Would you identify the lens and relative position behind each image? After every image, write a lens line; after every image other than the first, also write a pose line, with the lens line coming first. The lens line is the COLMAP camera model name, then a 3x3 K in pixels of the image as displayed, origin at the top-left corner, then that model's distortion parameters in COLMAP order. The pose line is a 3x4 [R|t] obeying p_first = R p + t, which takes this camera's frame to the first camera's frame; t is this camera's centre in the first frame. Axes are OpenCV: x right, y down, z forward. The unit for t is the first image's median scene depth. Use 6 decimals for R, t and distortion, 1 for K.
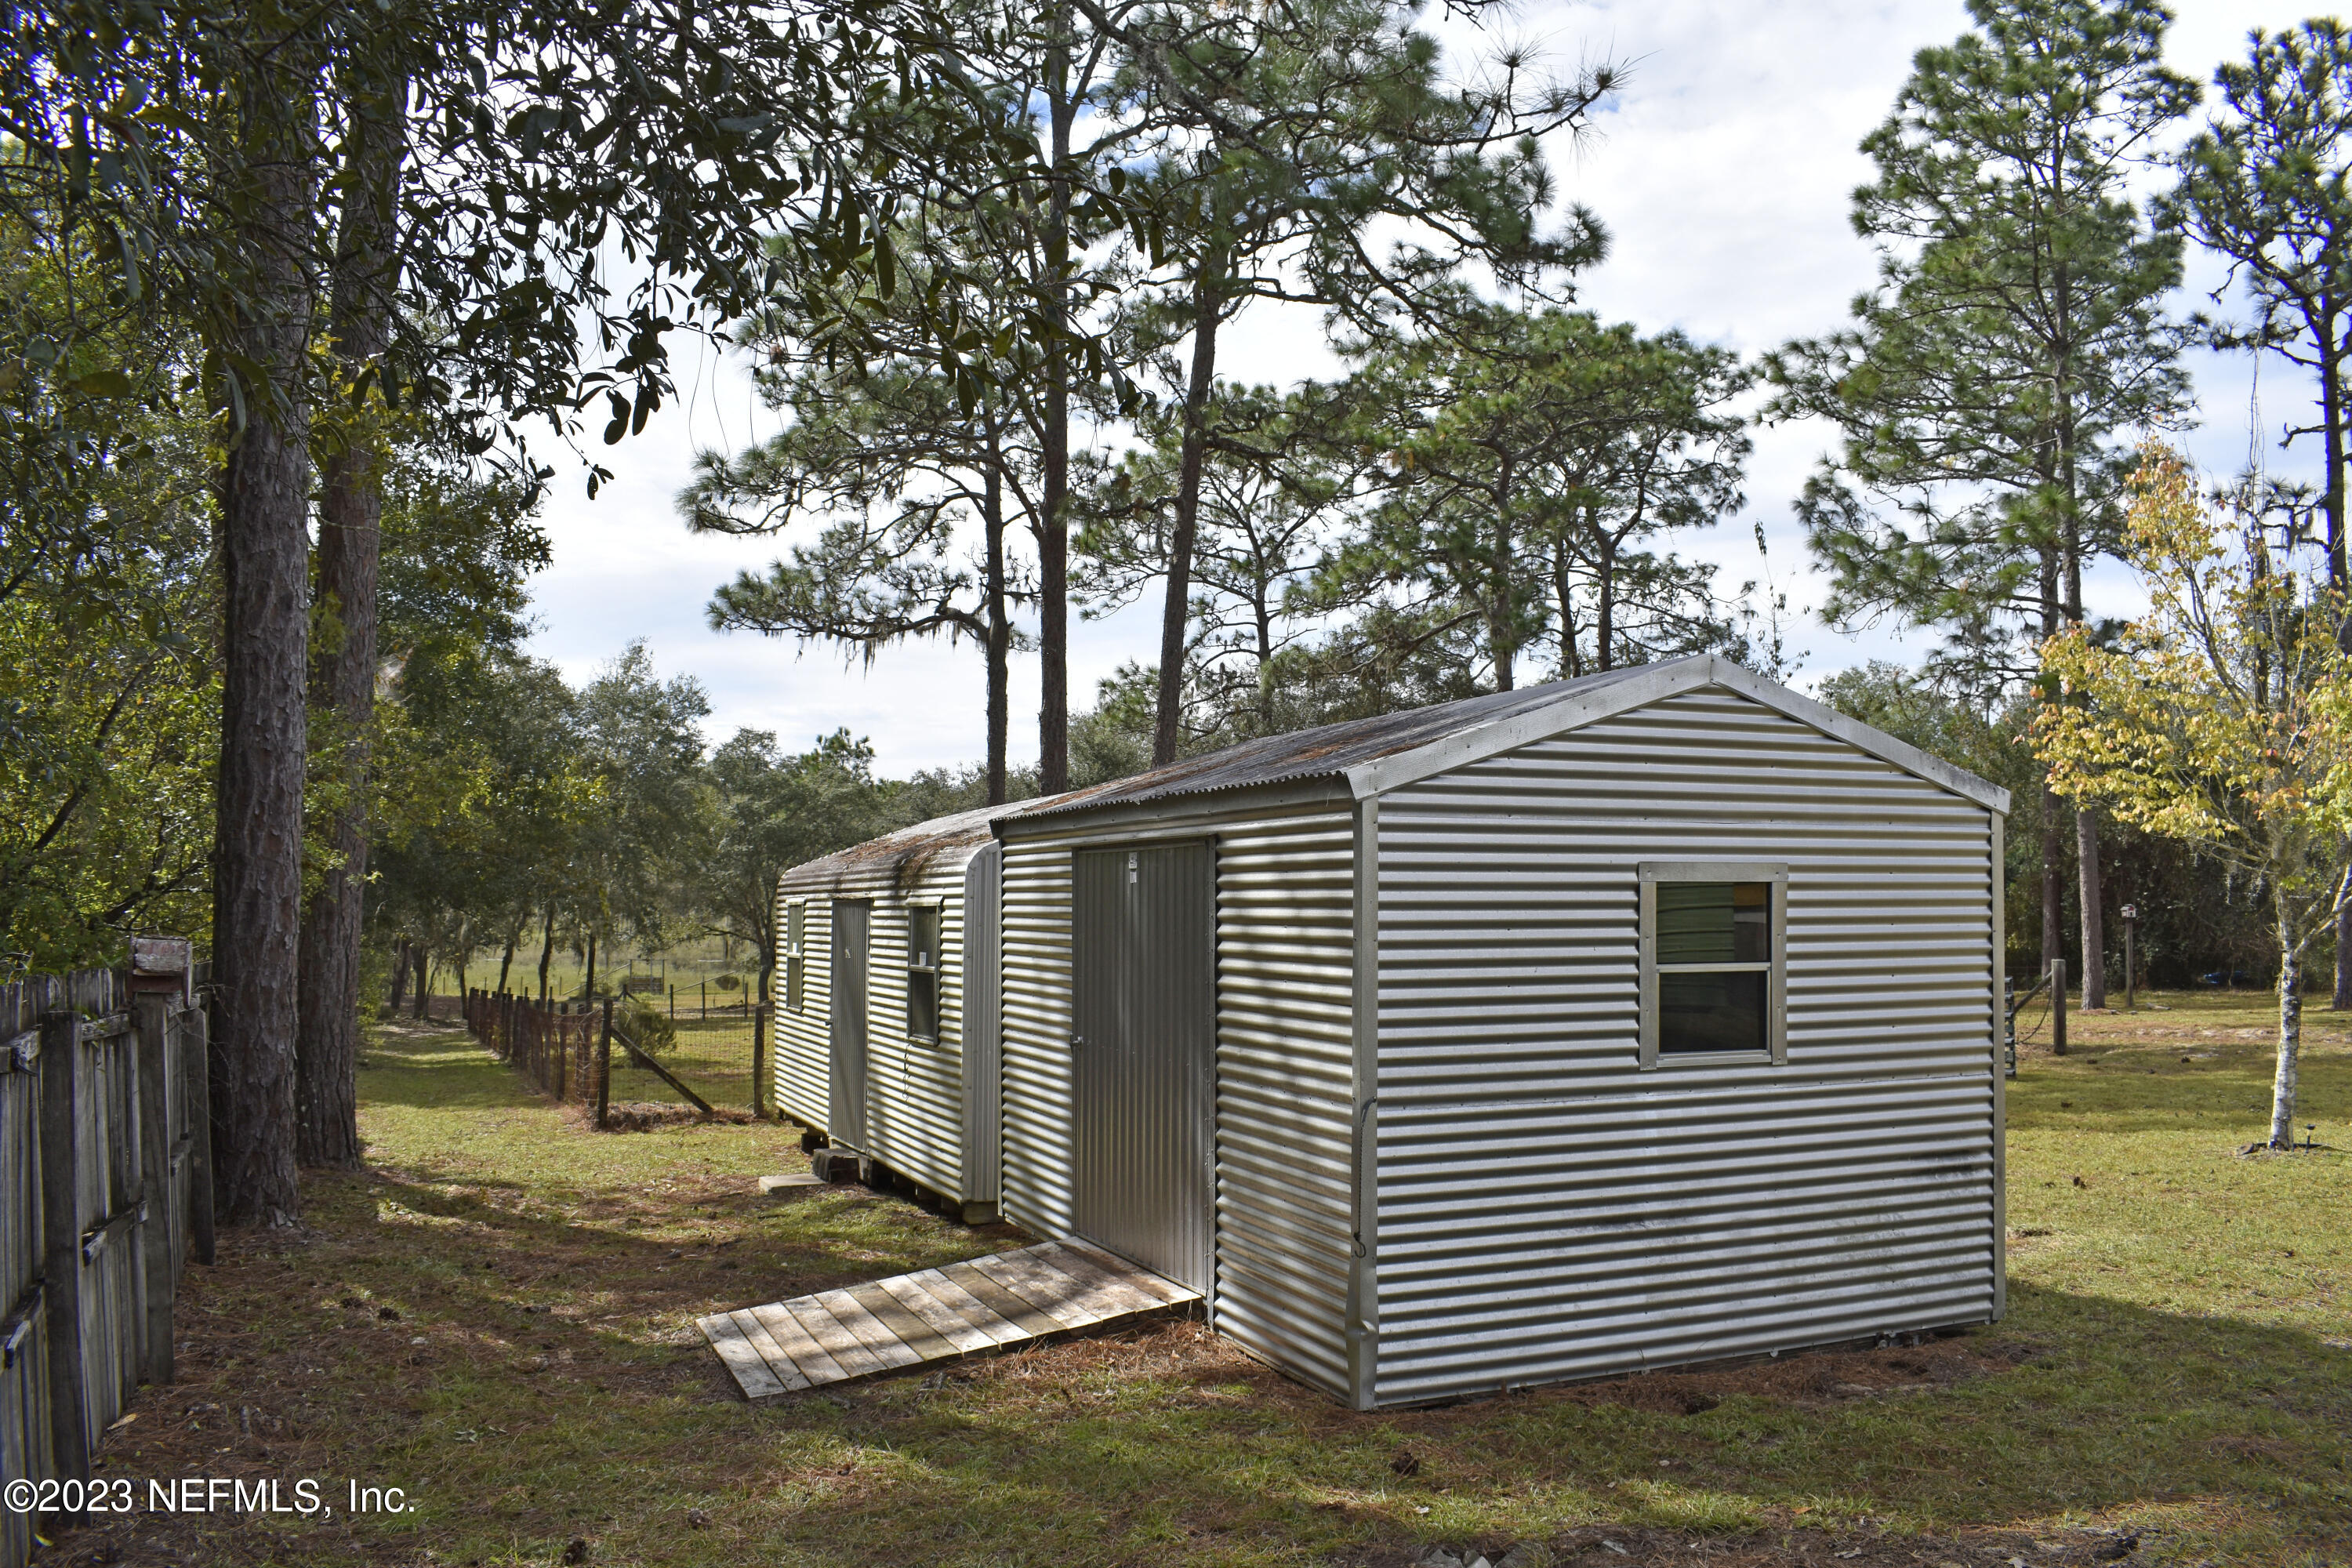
lens RADIAL K [[1851.1, 0, 1180.4], [0, 1851.1, 785.4], [0, 0, 1]] dist [-0.098632, 0.013450]
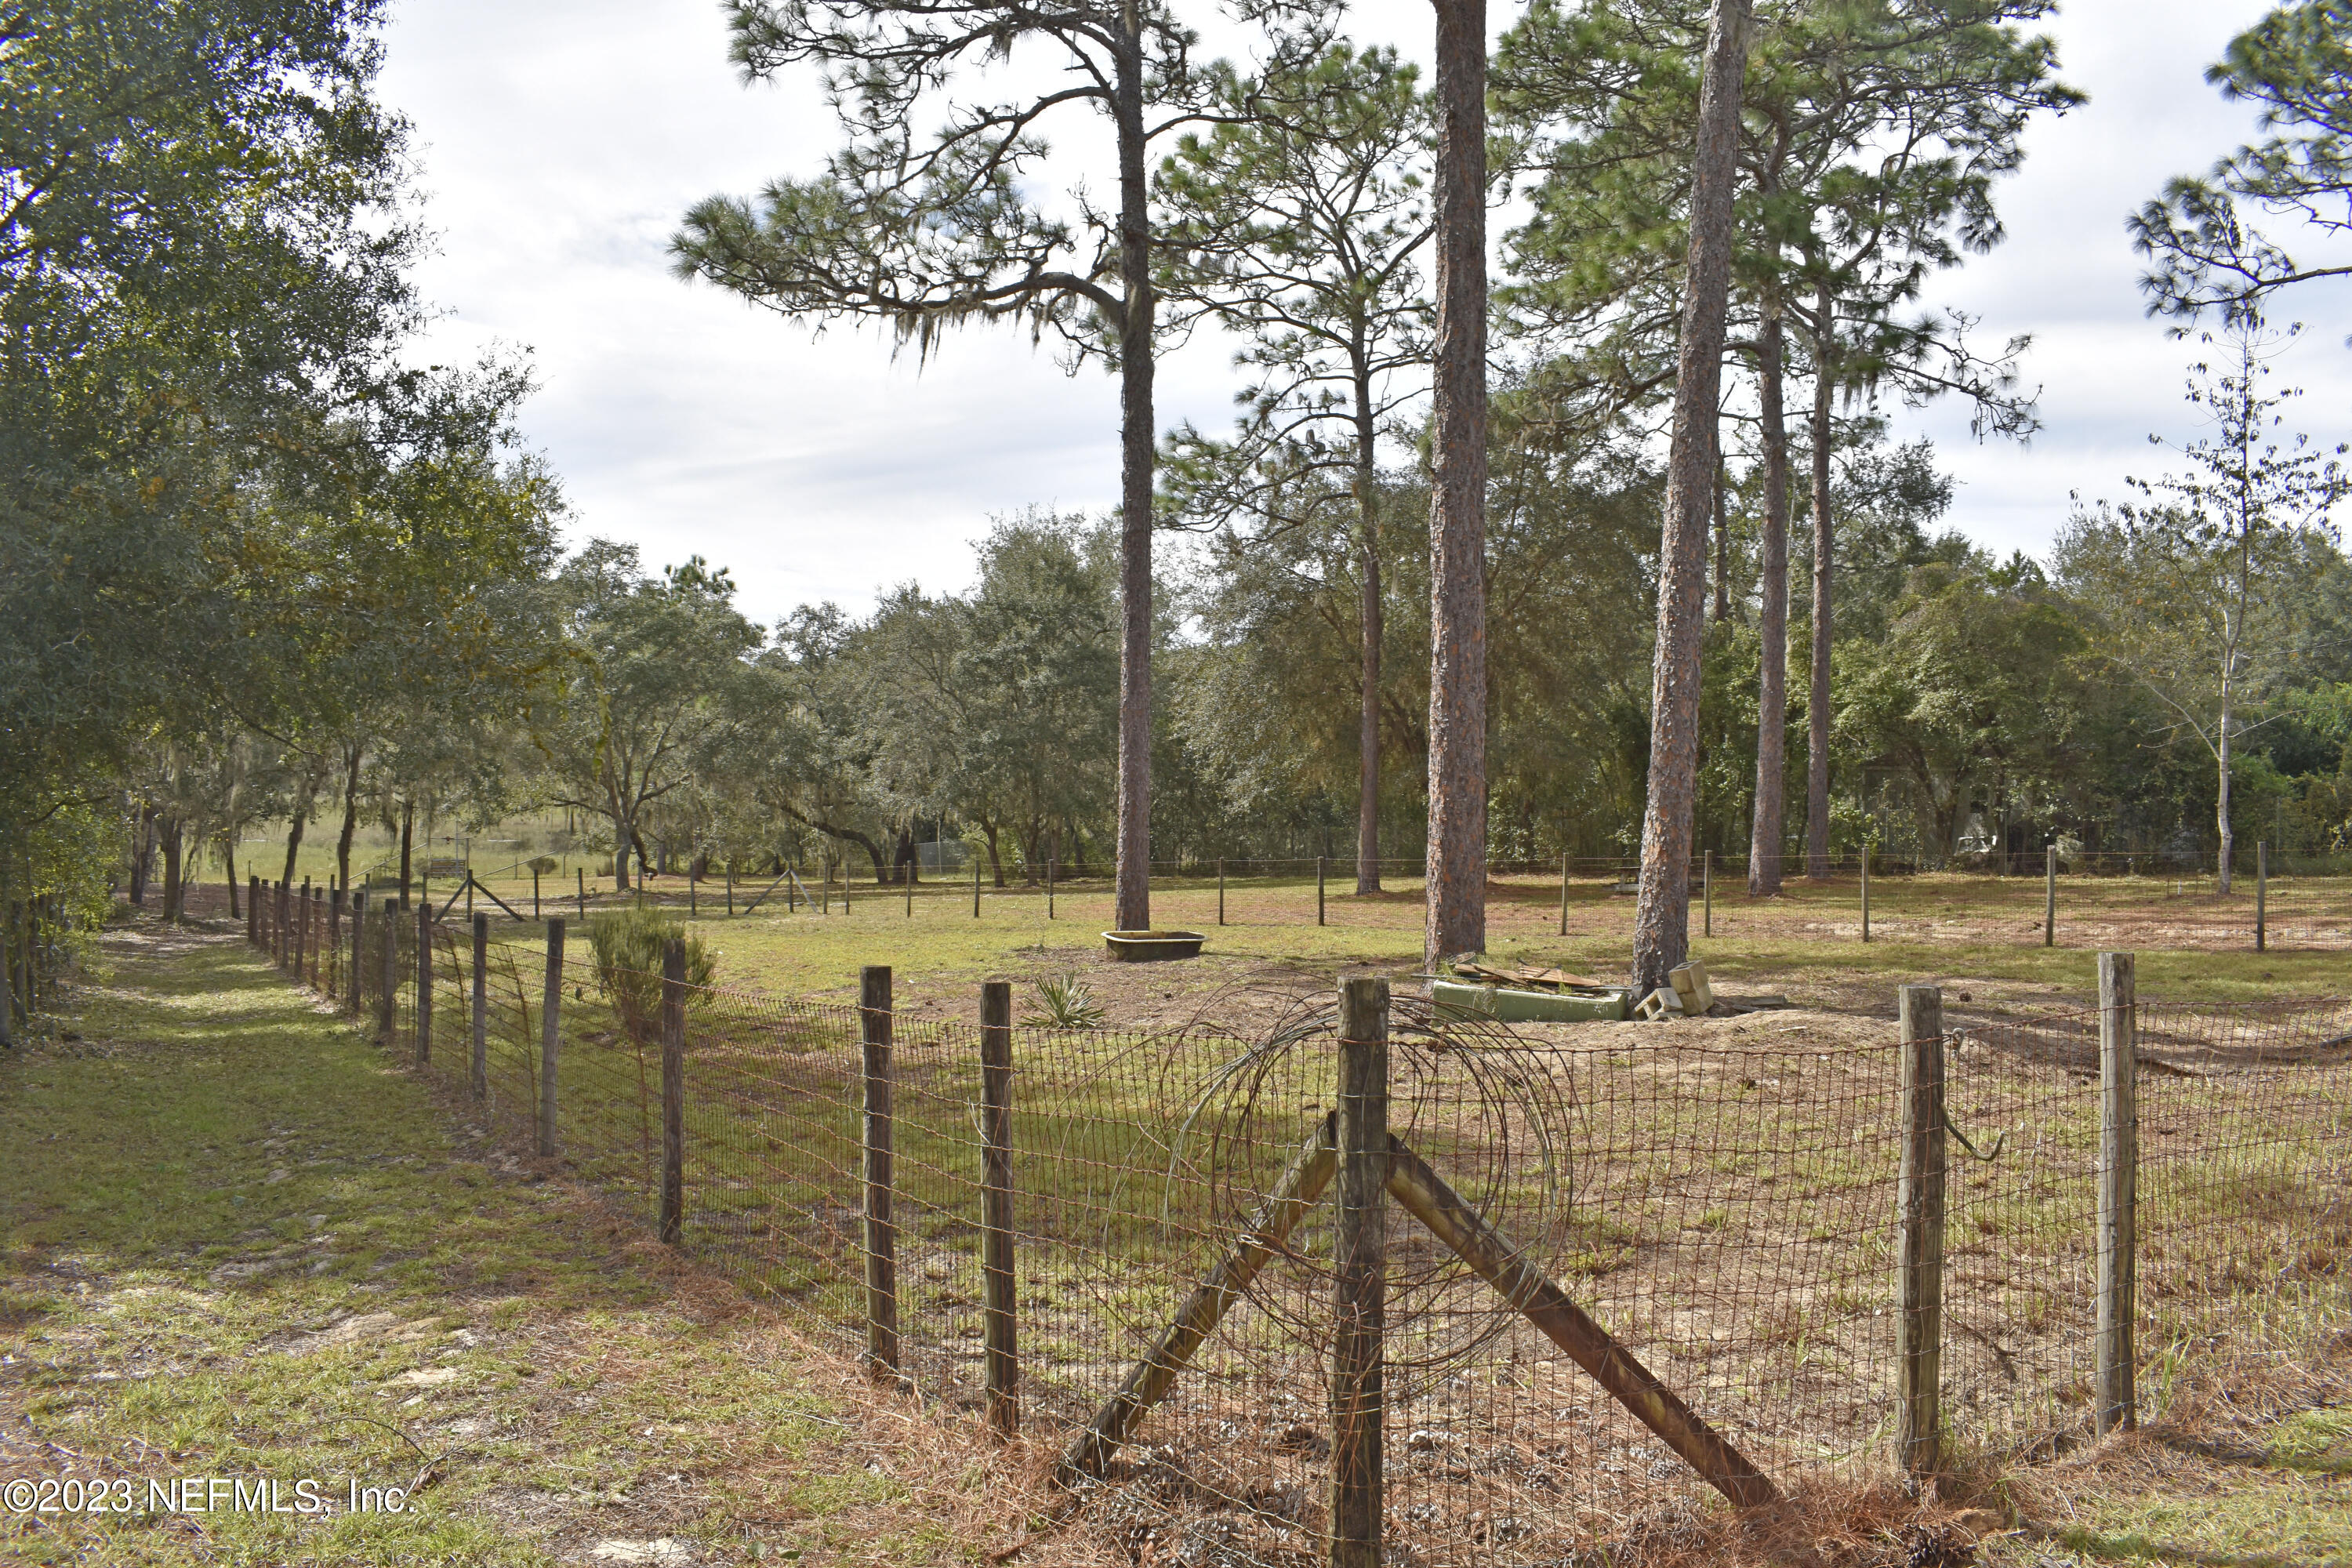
lens RADIAL K [[1851.1, 0, 1175.2], [0, 1851.1, 787.1], [0, 0, 1]] dist [-0.098632, 0.013450]
pose [[0.993087, 0.002249, 0.117360, -0.114806], [-0.009975, 0.997816, 0.065294, 0.027636], [-0.116957, -0.066013, 0.990941, 0.269135]]
